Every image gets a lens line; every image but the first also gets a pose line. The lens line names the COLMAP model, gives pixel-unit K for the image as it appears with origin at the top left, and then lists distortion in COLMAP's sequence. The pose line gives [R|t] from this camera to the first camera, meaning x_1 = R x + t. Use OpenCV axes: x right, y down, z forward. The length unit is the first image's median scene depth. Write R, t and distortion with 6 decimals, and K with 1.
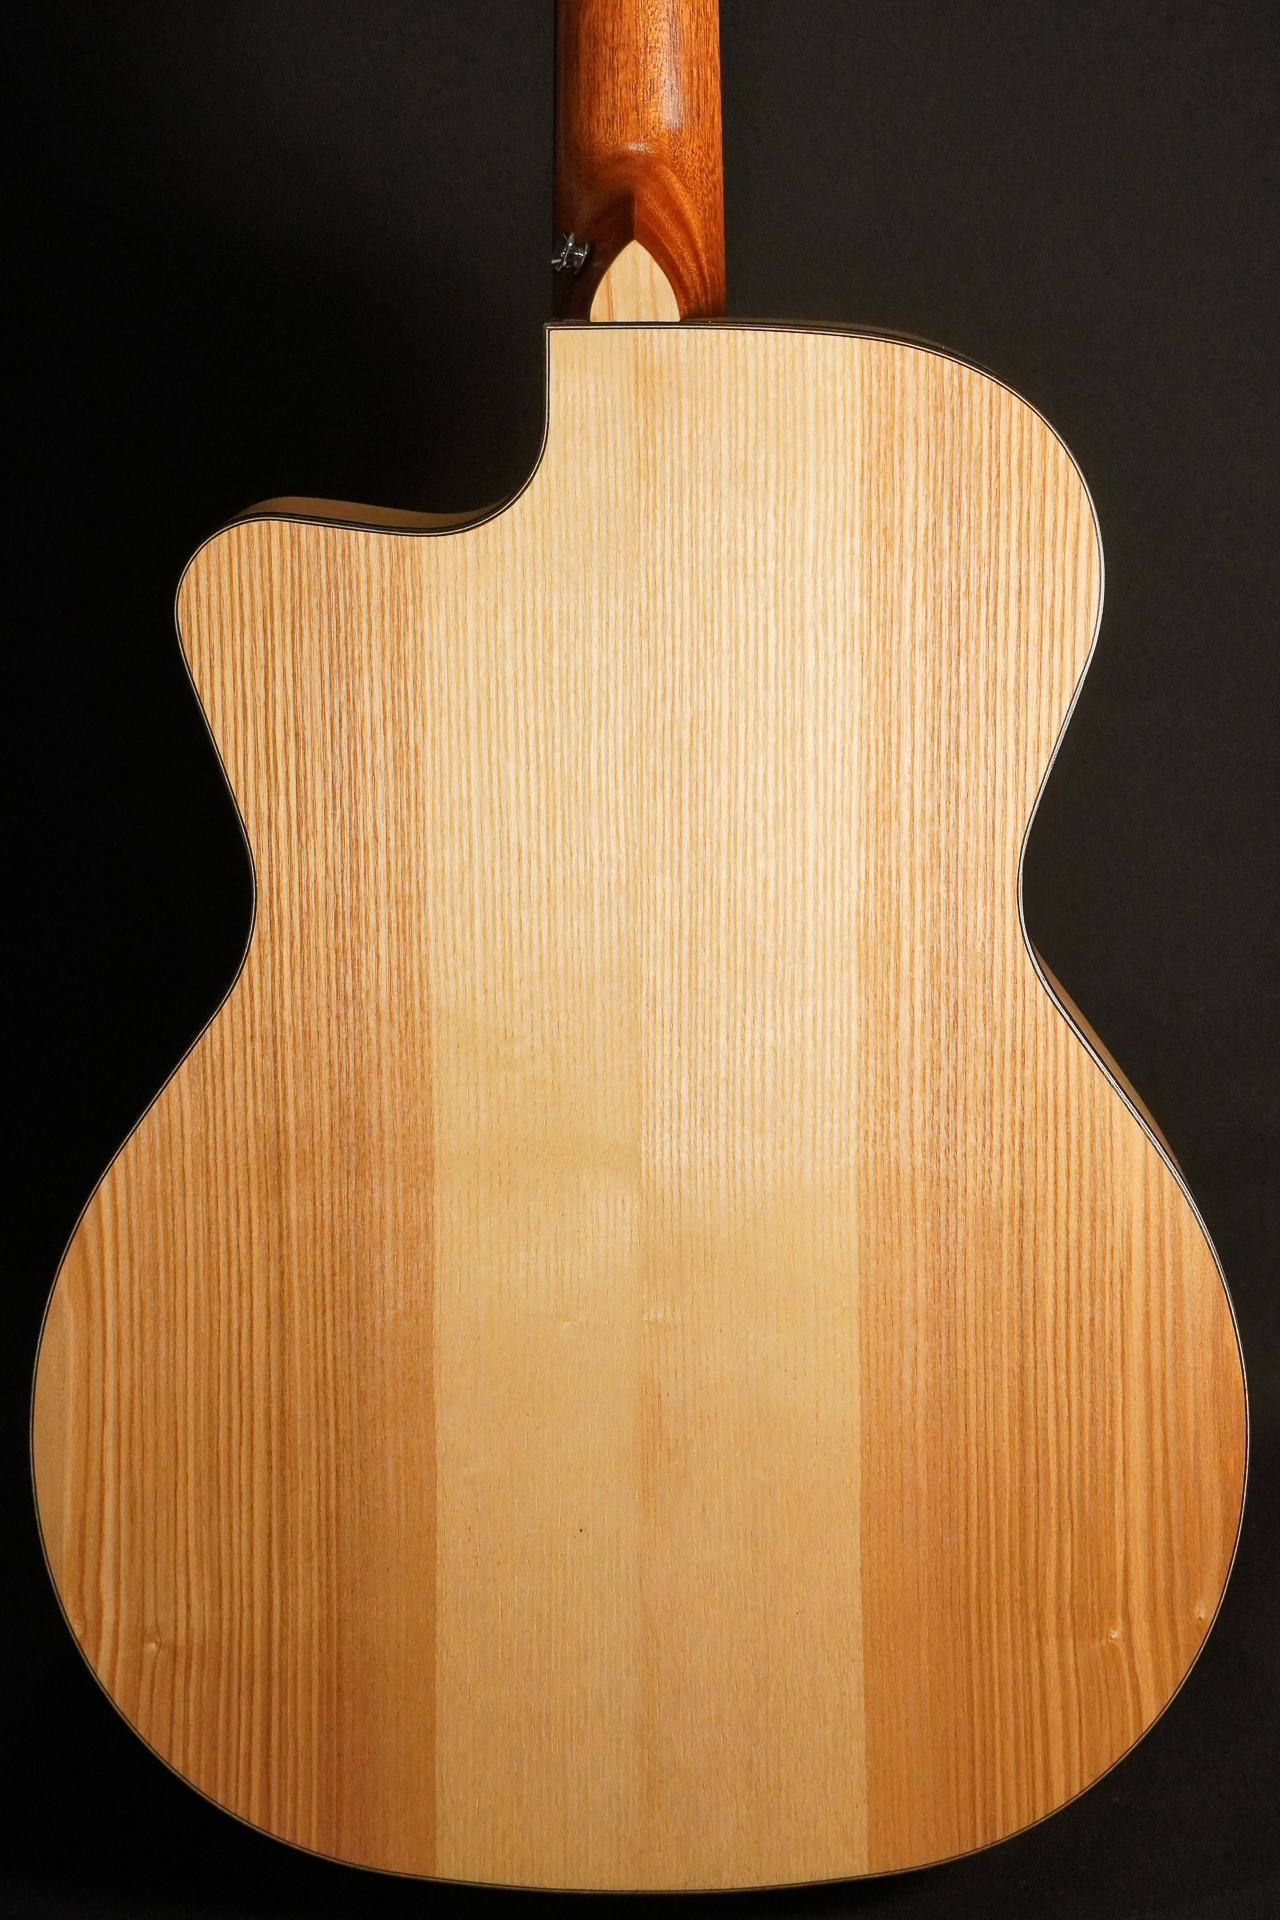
lens RADIAL K [[5518.9, 0, 640.9], [0, 5518.9, 963.9], [0, 0, 1]] dist [0.069235, 0.000000]
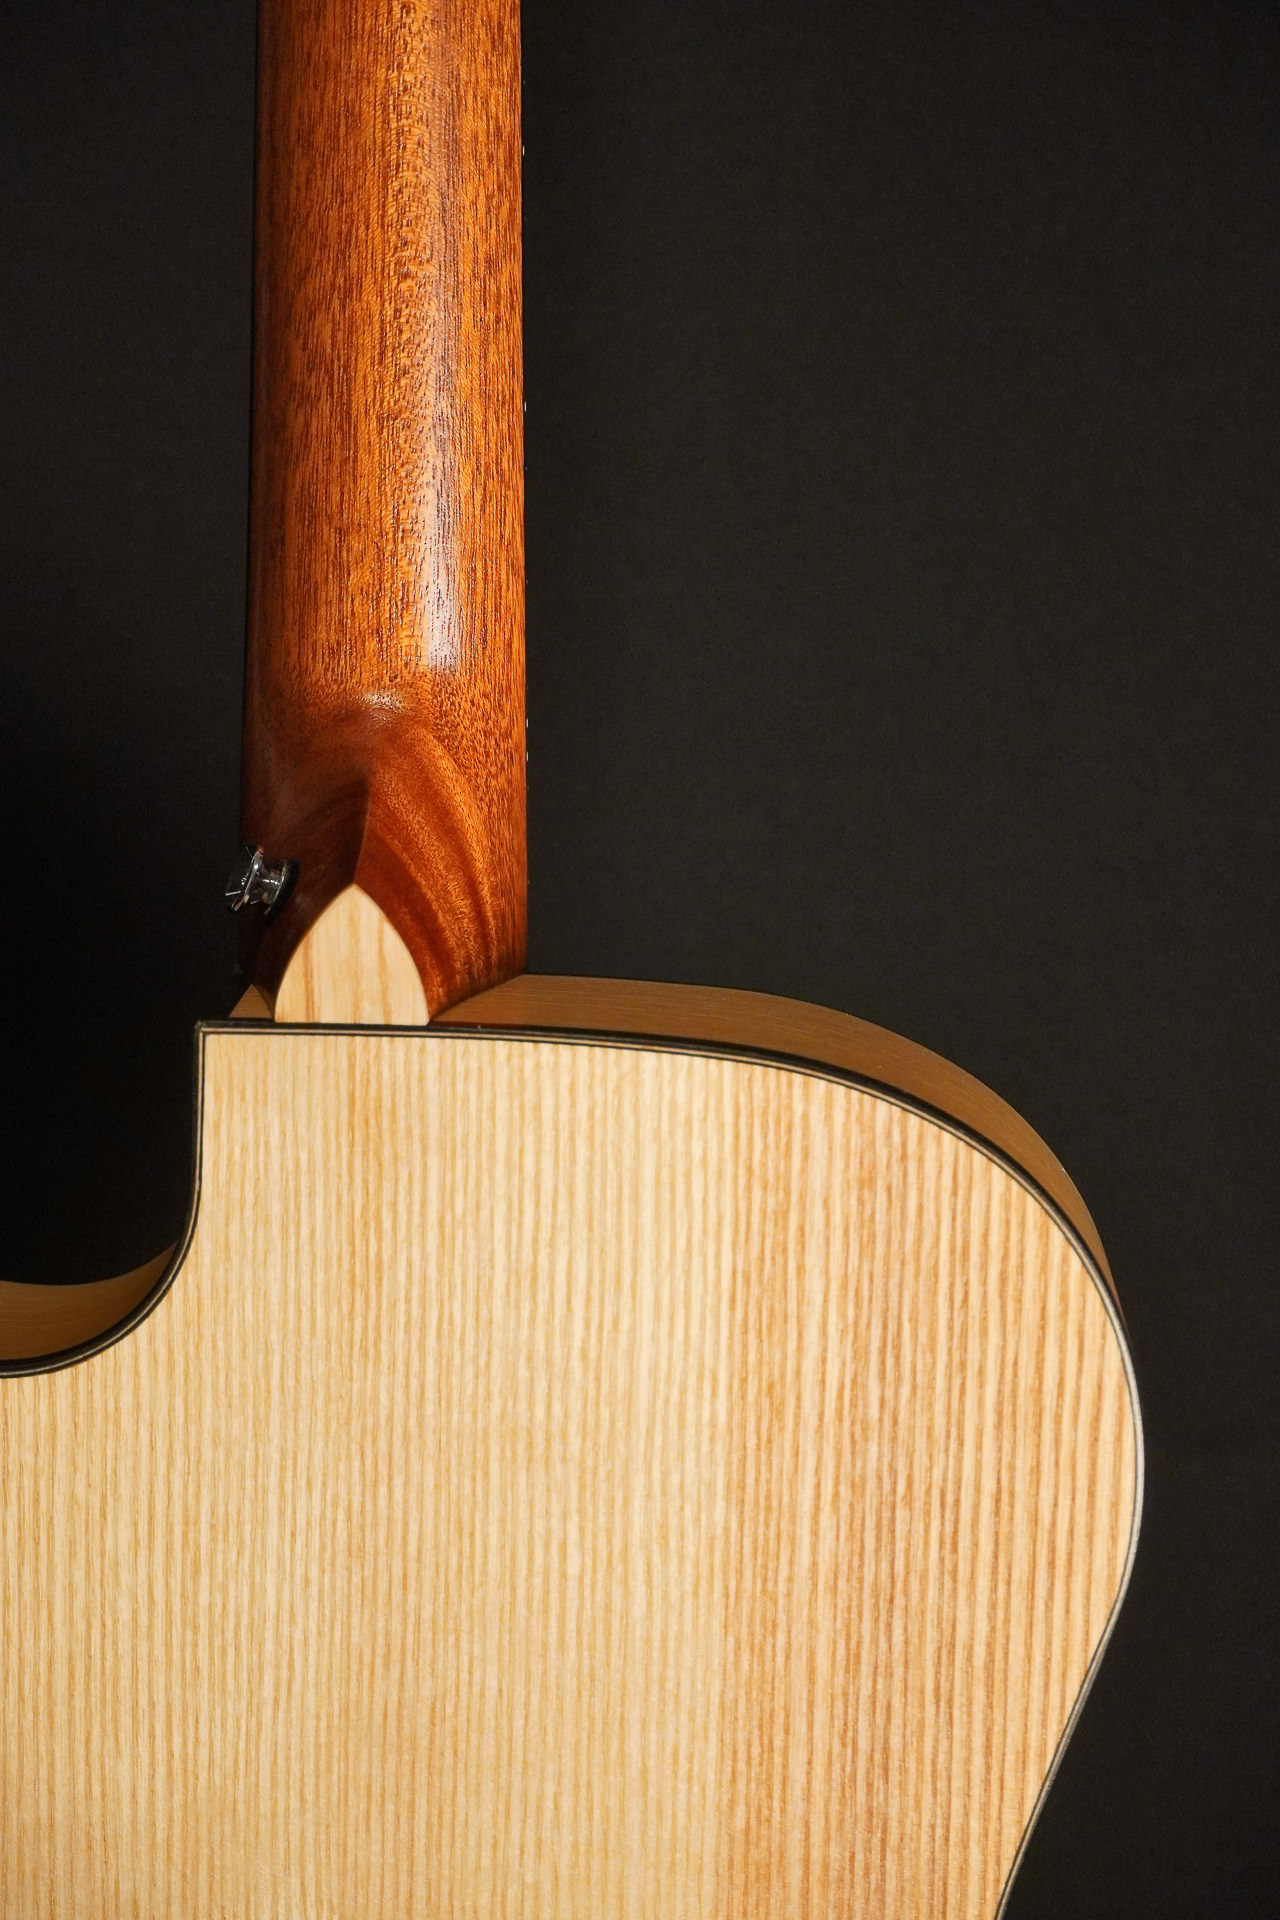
lens RADIAL K [[6417.1, 0, 645.9], [0, 6417.1, 968.0], [0, 0, 1]] dist [0.042131, 0.000000]
pose [[0.999686, 0.023758, -0.008021, 0.035398], [-0.023805, 0.999700, -0.005798, -0.118602], [0.007881, 0.005987, 0.999951, 0.318472]]
